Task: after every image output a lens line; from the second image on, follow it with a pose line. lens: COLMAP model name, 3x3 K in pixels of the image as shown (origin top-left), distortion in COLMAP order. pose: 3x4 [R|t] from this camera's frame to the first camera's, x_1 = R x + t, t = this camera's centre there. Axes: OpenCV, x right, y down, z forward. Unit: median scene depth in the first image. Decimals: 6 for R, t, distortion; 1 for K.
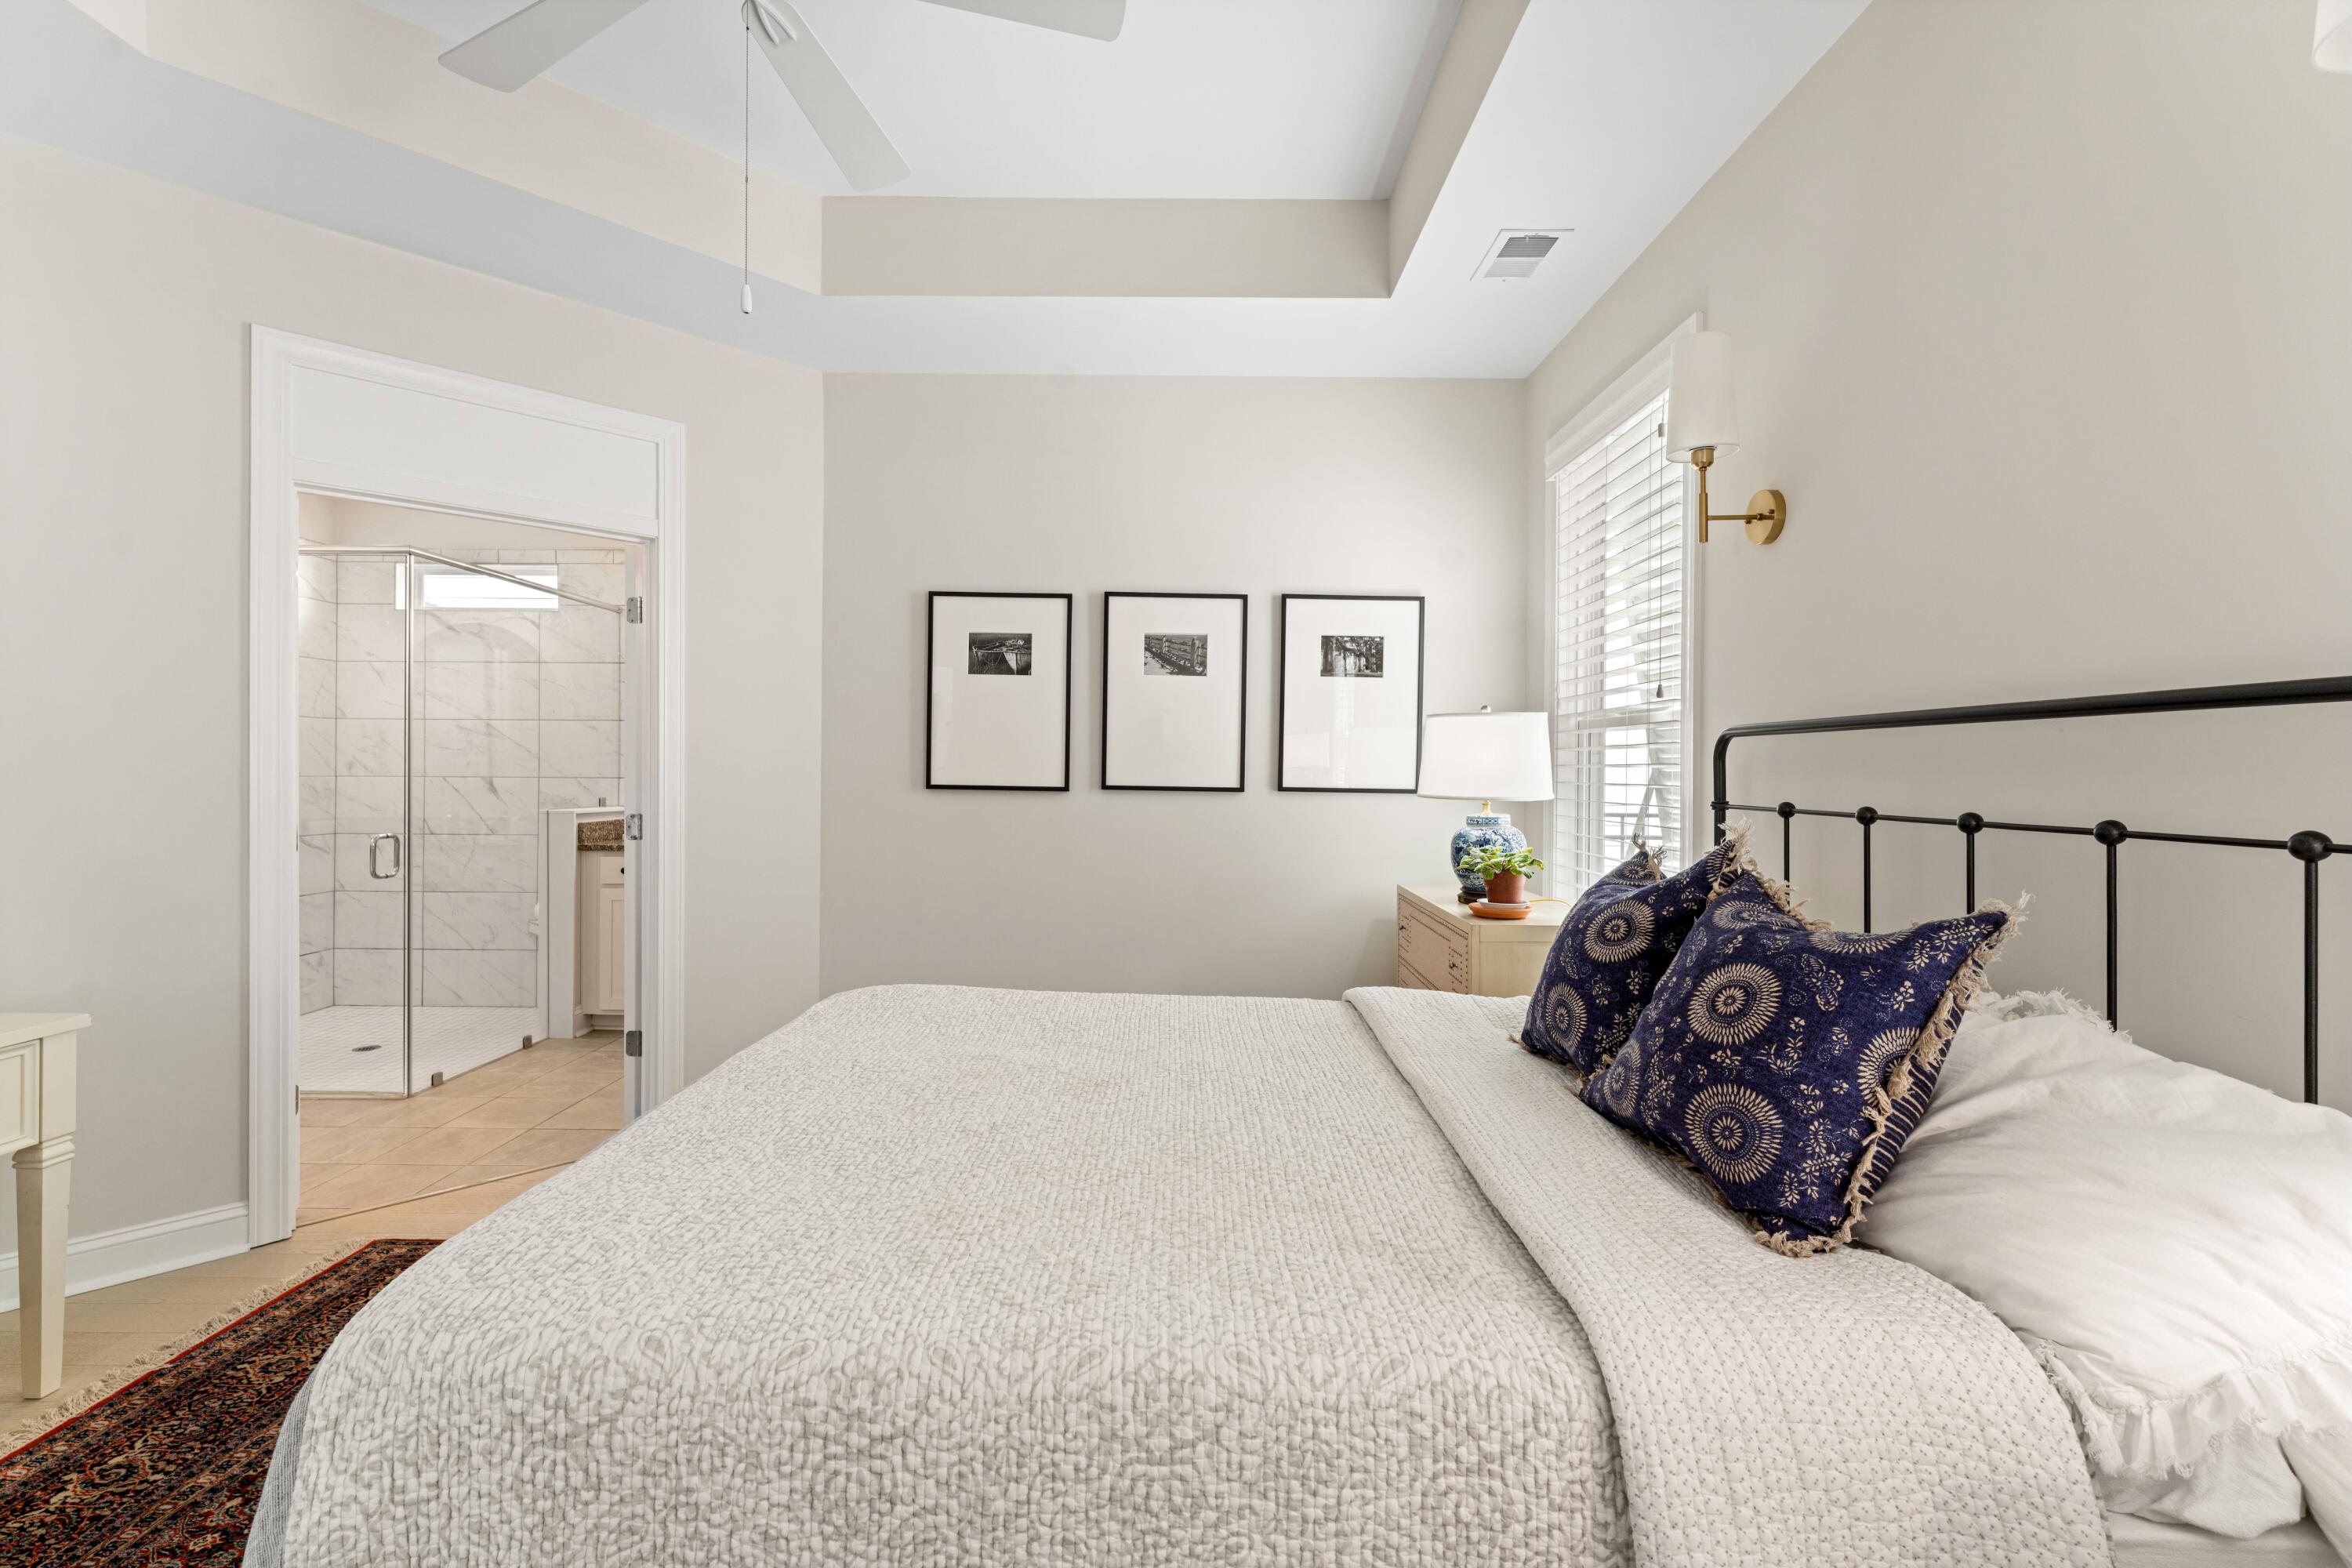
lens RADIAL K [[1037.6, 0, 1168.4], [0, 1037.6, 767.3], [0, 0, 1]] dist [0.000453, -0.000482]
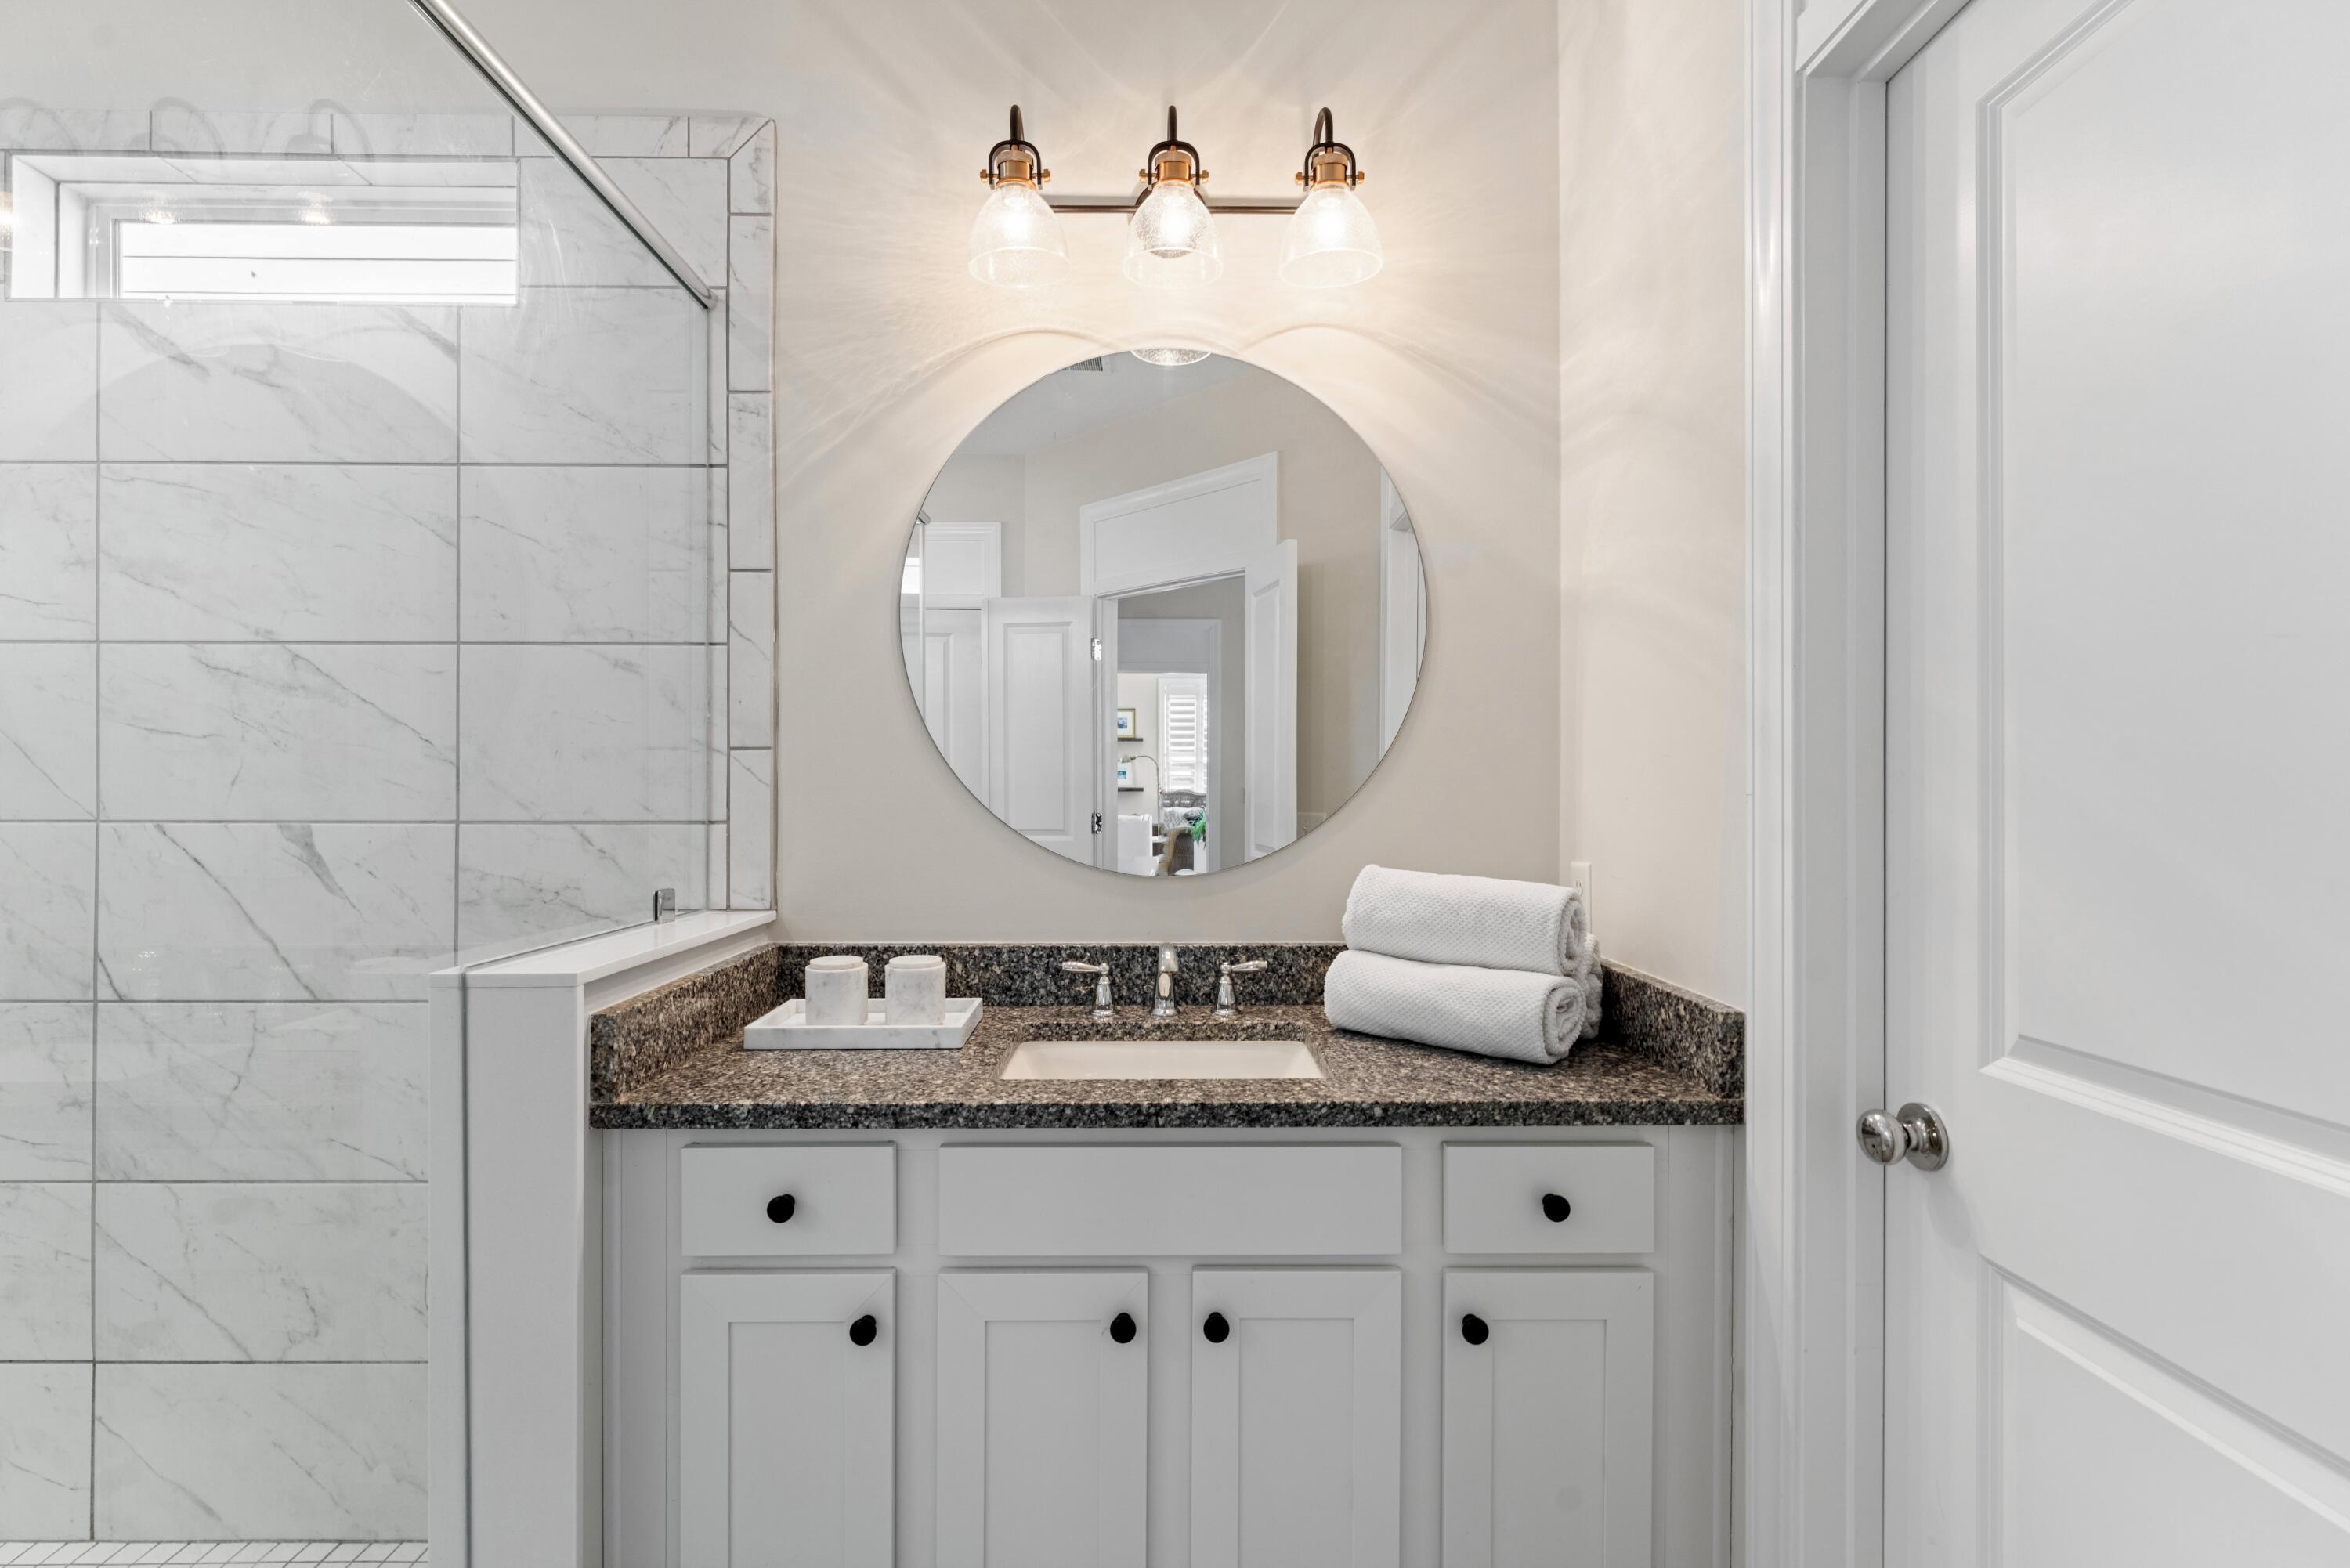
lens RADIAL K [[1030.0, 0, 1168.5], [0, 1030.0, 779.1], [0, 0, 1]] dist [0.002303, 0.000332]
pose [[0.999863, -0.005495, 0.015626, -2.286263], [0.005529, 0.999982, -0.002173, -0.010544], [-0.015614, 0.002259, 0.999876, 3.952949]]
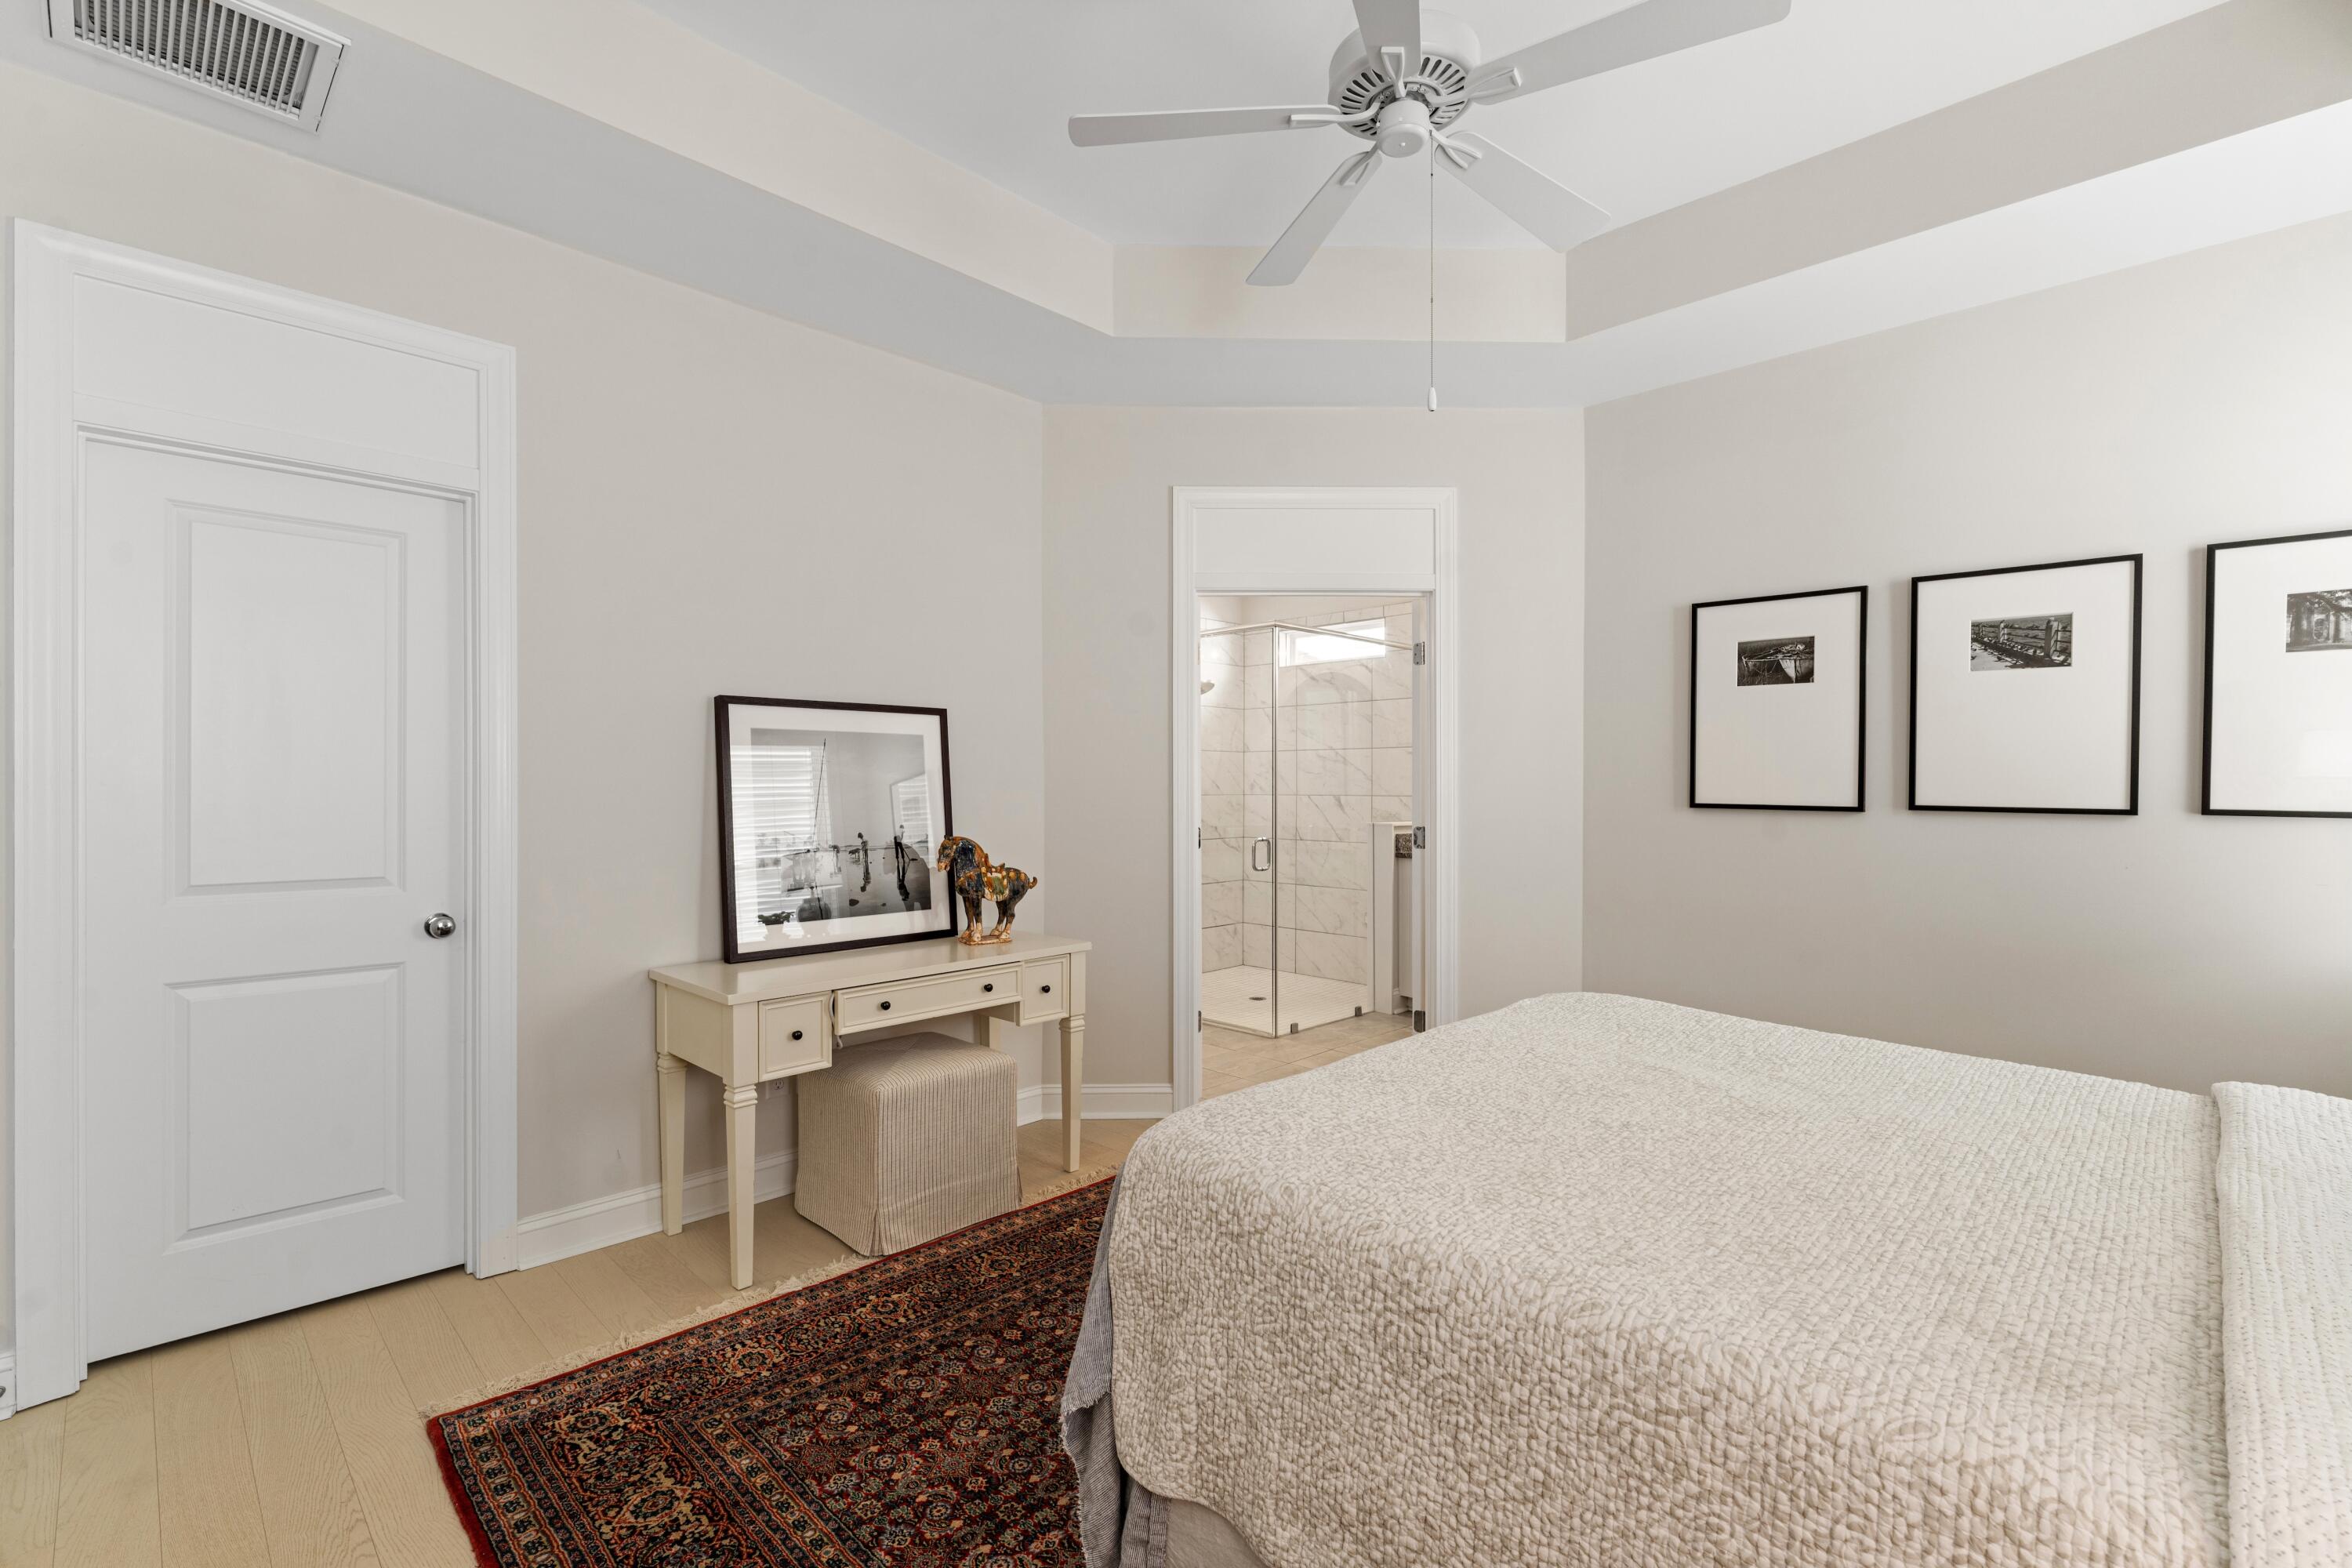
lens RADIAL K [[1031.0, 0, 1169.4], [0, 1031.0, 779.1], [0, 0, 1]] dist [0.002303, 0.000332]
pose [[0.713142, -0.010724, -0.700937, 0.395240], [0.005804, 0.999939, -0.009393, 0.001571], [0.700995, 0.002630, 0.713161, -0.129246]]
